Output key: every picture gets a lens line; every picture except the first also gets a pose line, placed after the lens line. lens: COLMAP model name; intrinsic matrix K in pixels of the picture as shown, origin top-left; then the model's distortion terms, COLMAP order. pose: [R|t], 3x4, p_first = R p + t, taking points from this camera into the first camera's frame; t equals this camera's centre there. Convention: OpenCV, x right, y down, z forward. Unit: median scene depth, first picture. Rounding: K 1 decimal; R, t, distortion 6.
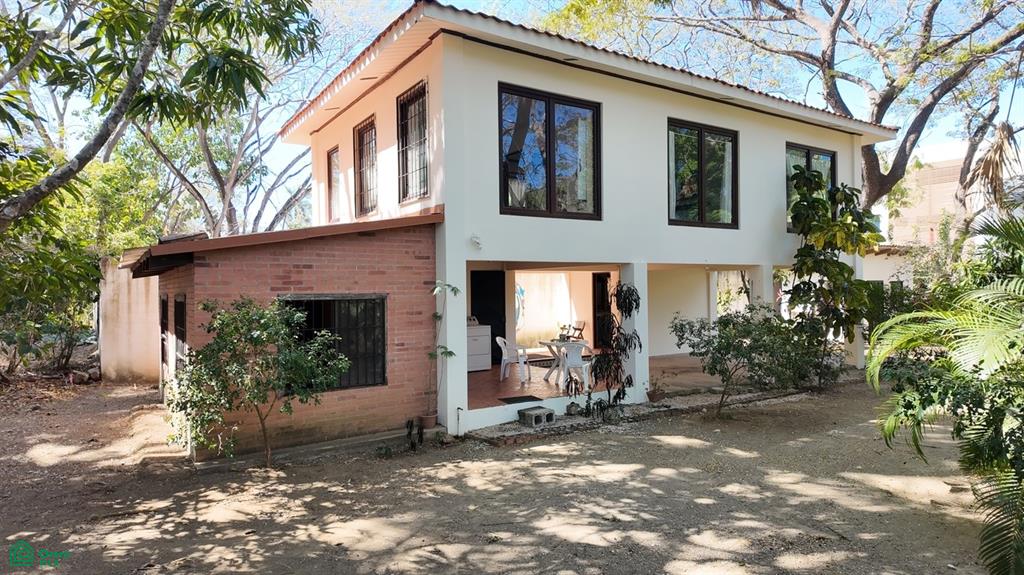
lens RADIAL K [[592.4, 0, 512.0], [0, 592.4, 287.5], [0, 0, 1]] dist [0.003255, -0.000444]
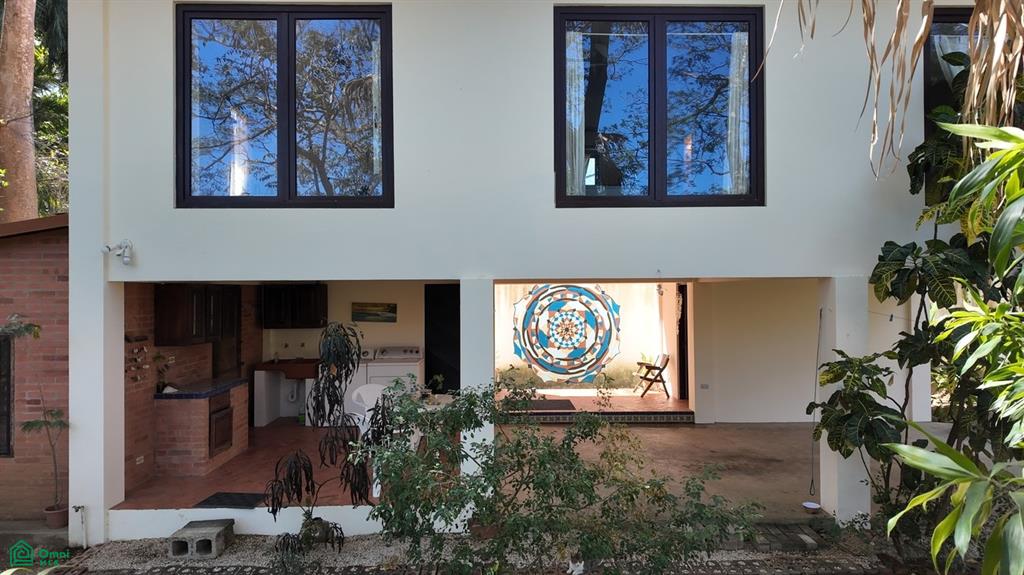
lens RADIAL K [[592.4, 0, 512.0], [0, 592.4, 287.5], [0, 0, 1]] dist [0.003255, -0.000444]
pose [[0.855121, 0.001097, -0.518428, 0.322066], [-0.003484, 0.999987, -0.003629, -0.019233], [0.518418, 0.004909, 0.855114, 0.331306]]
